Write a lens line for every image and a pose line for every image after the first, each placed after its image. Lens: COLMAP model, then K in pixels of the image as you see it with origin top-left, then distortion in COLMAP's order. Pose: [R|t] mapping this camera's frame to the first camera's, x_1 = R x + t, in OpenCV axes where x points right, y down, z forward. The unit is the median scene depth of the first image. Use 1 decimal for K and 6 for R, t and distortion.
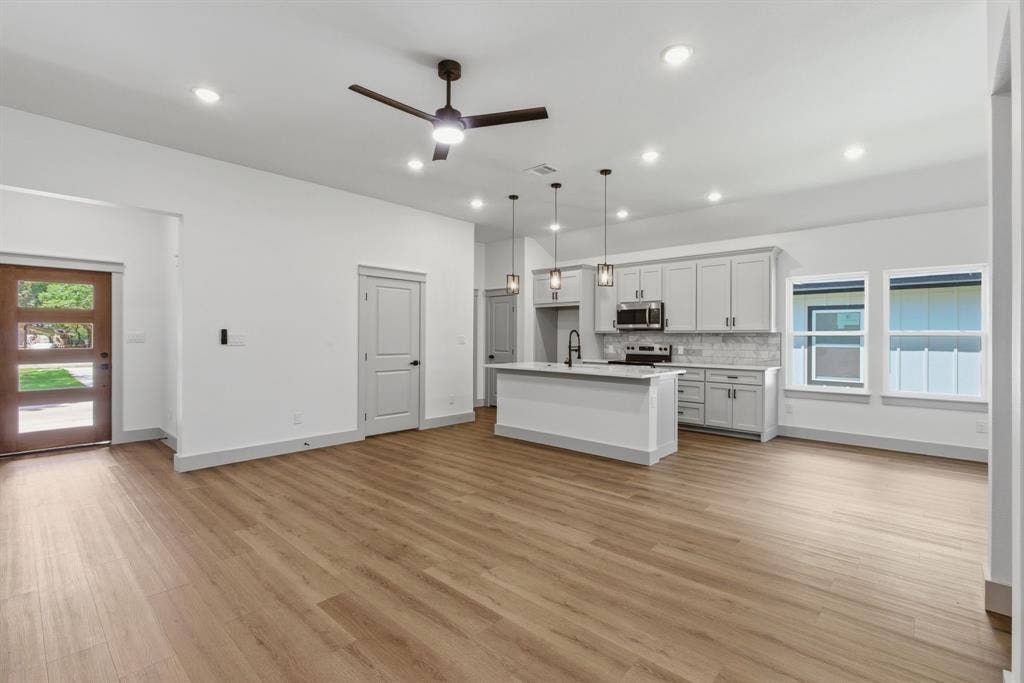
lens RADIAL K [[464.9, 0, 510.8], [0, 464.9, 332.7], [0, 0, 1]] dist [-0.016233, -0.000273]
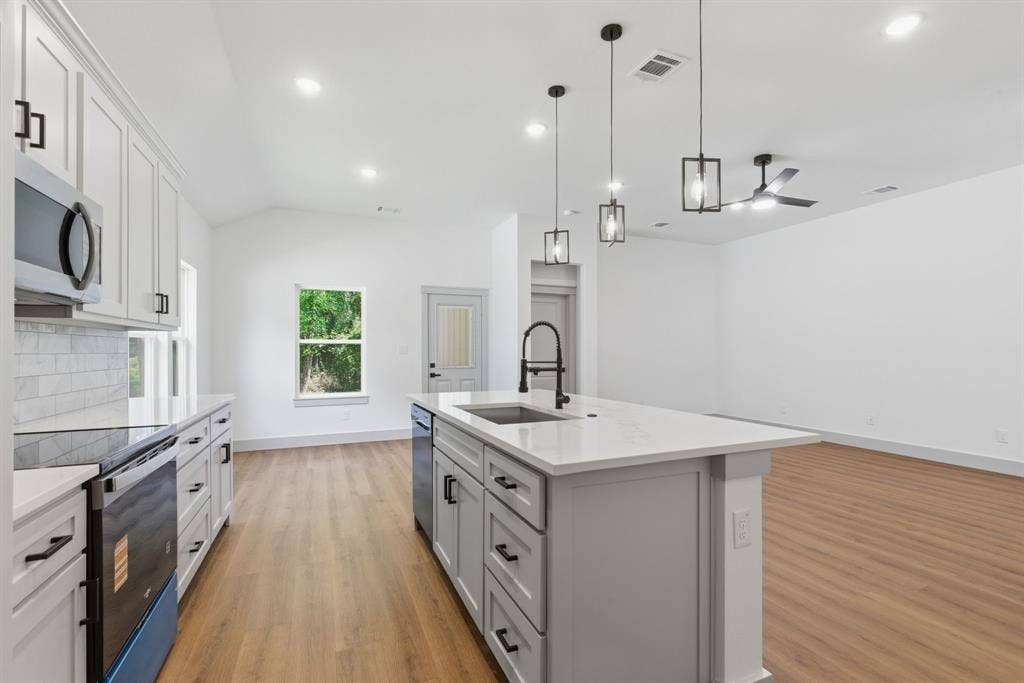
lens RADIAL K [[461.3, 0, 514.6], [0, 461.3, 344.0], [0, 0, 1]] dist [-0.002319, 0.000057]
pose [[-0.913773, 0.002182, 0.406219, -0.006487], [-0.006436, 0.999782, -0.019848, 0.018727], [-0.406174, -0.020751, -0.913560, 1.127500]]
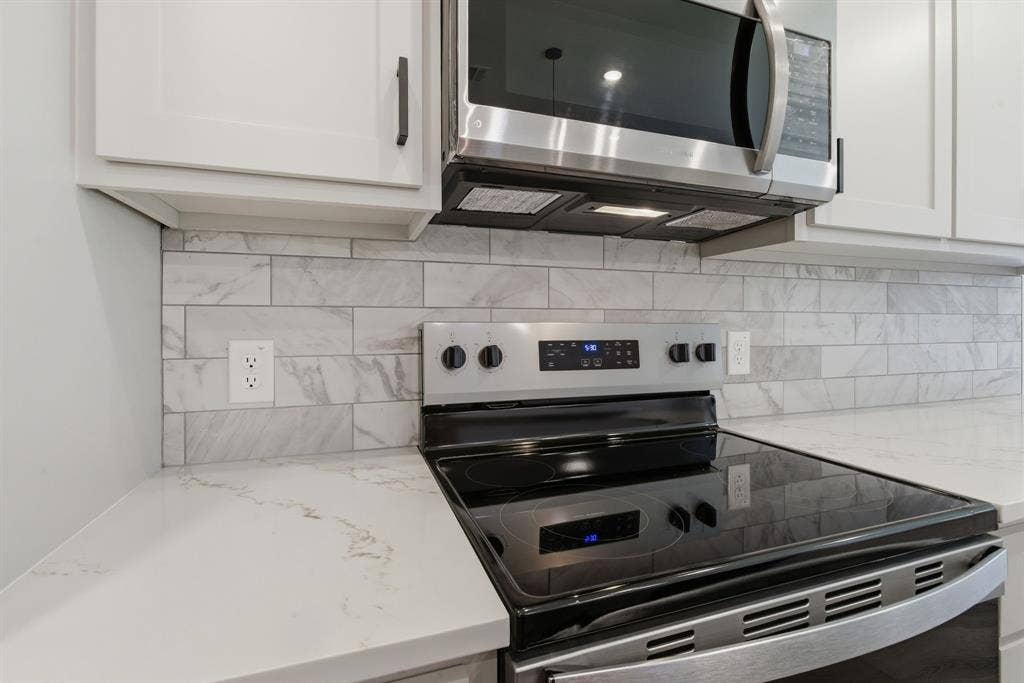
lens RADIAL K [[464.9, 0, 510.8], [0, 464.9, 332.7], [0, 0, 1]] dist [-0.016233, -0.000273]
pose [[0.472232, -0.022456, 0.881188, 0.163599], [-0.004132, 0.999608, 0.027688, 0.024996], [-0.881464, -0.016716, 0.471955, 1.001039]]
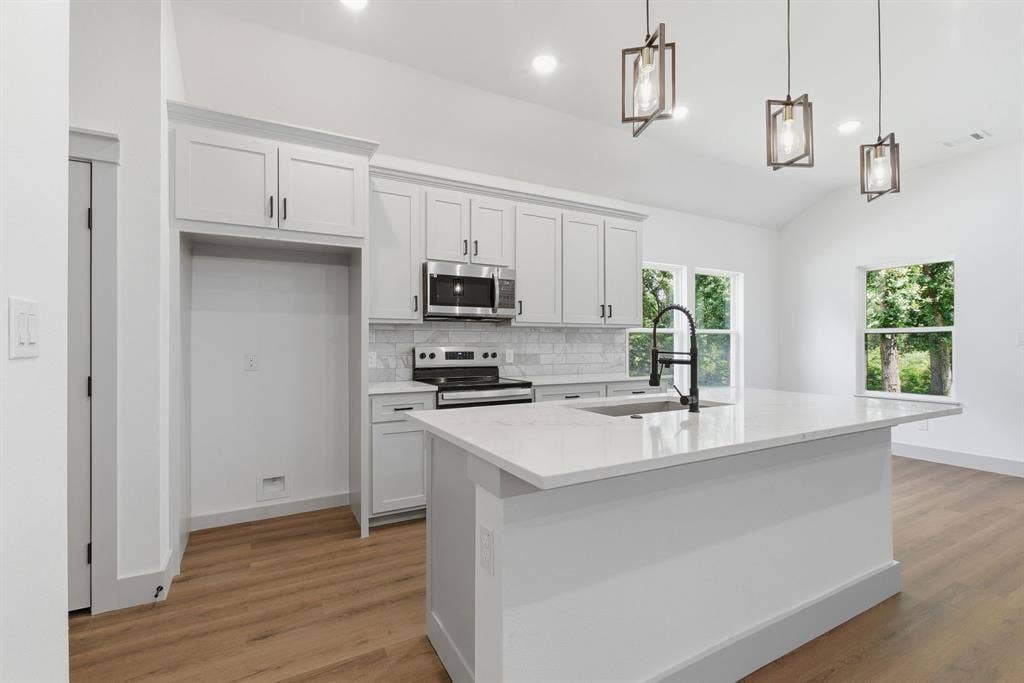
lens RADIAL K [[461.3, 0, 514.6], [0, 461.3, 344.0], [0, 0, 1]] dist [-0.002319, 0.000057]
pose [[0.312653, -0.006059, 0.949848, -0.188954], [-0.005394, 0.999952, 0.008154, 0.017728], [-0.949852, -0.007673, 0.312605, 0.817452]]
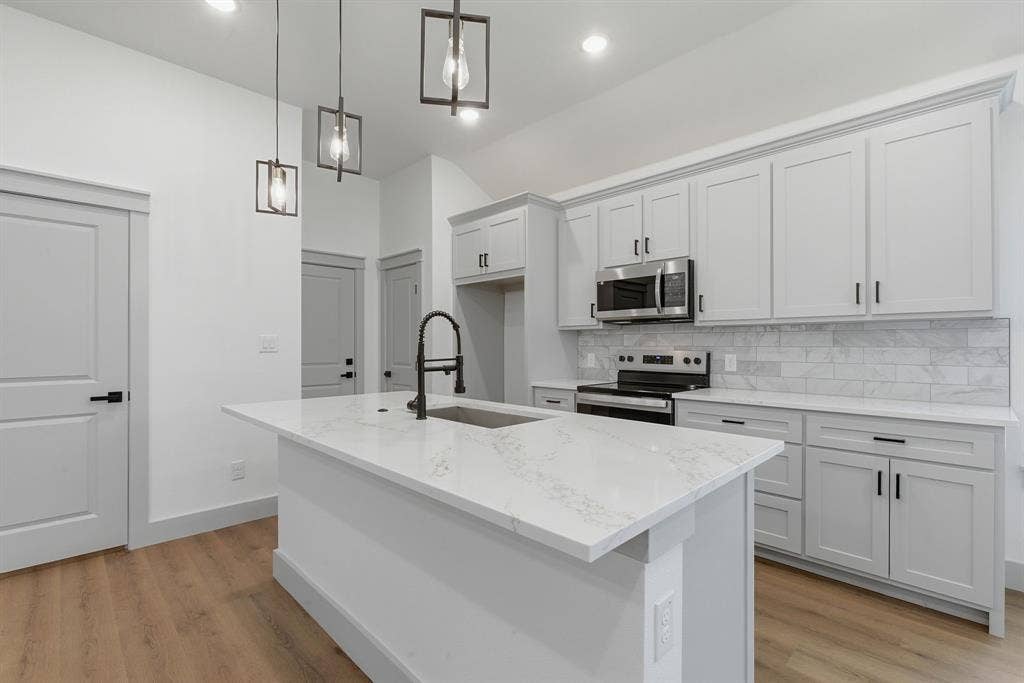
lens RADIAL K [[461.3, 0, 514.6], [0, 461.3, 344.0], [0, 0, 1]] dist [-0.002319, 0.000057]
pose [[0.999194, -0.007119, -0.039501, 0.168202], [0.007456, 0.999937, 0.008404, 0.013153], [0.039439, -0.008692, 0.999184, 0.530826]]
